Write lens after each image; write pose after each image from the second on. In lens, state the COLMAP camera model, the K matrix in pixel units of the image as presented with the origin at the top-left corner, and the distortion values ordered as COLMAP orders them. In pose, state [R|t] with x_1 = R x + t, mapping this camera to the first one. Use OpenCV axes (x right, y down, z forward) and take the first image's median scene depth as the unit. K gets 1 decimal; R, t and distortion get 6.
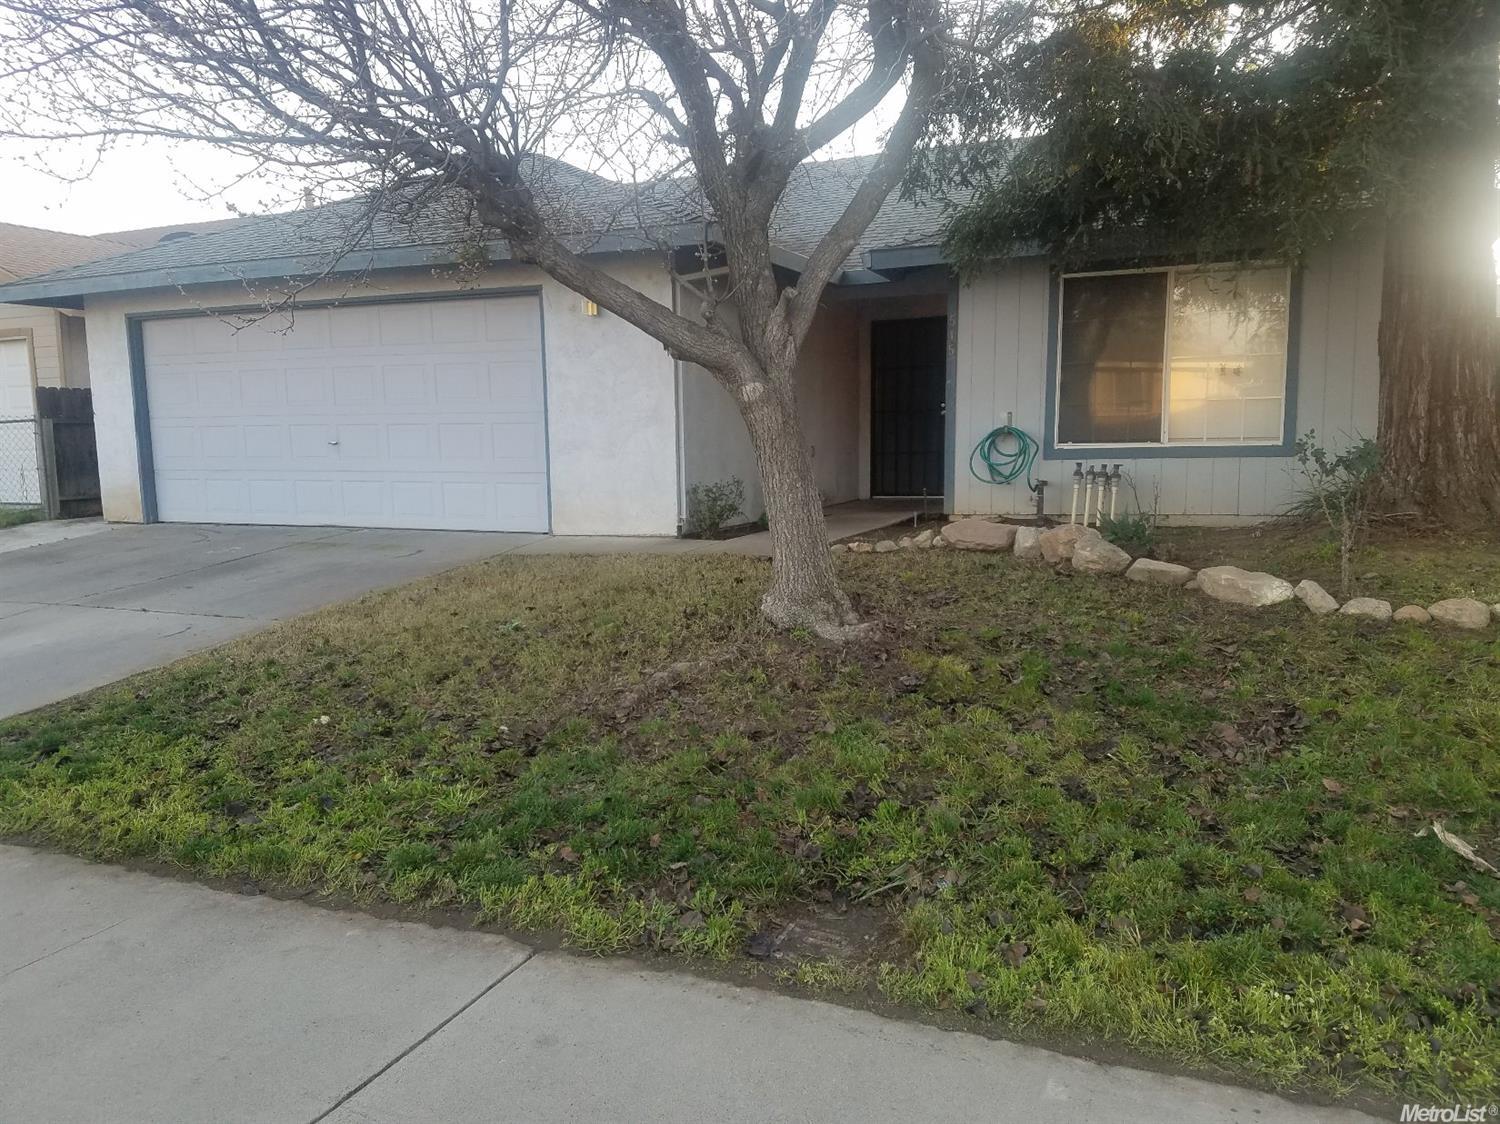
lens RADIAL K [[1225.0, 0, 731.4], [0, 1225.0, 561.4], [0, 0, 1]] dist [0.232044, -0.447178]
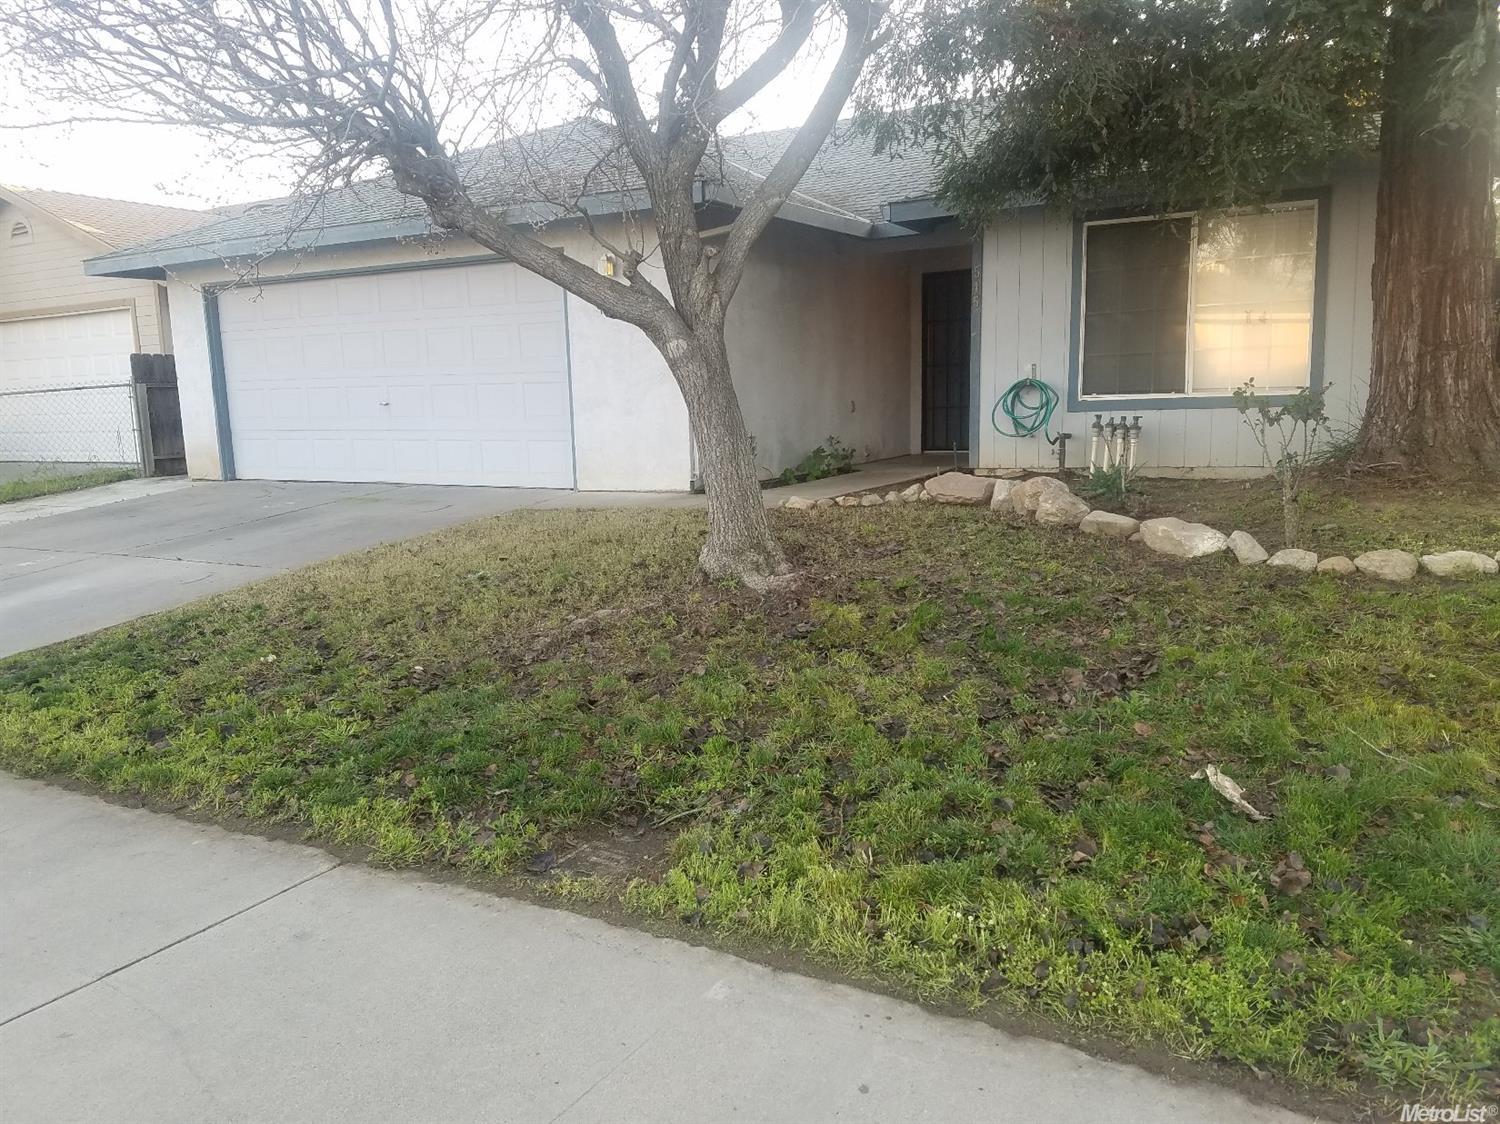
lens RADIAL K [[1225.0, 0, 731.4], [0, 1225.0, 561.4], [0, 0, 1]] dist [0.232044, -0.447178]
pose [[0.993123, 0.003638, -0.117016, 0.206956], [0.000308, 0.999433, 0.033683, 0.006172], [0.117072, -0.033488, 0.992559, -0.031857]]
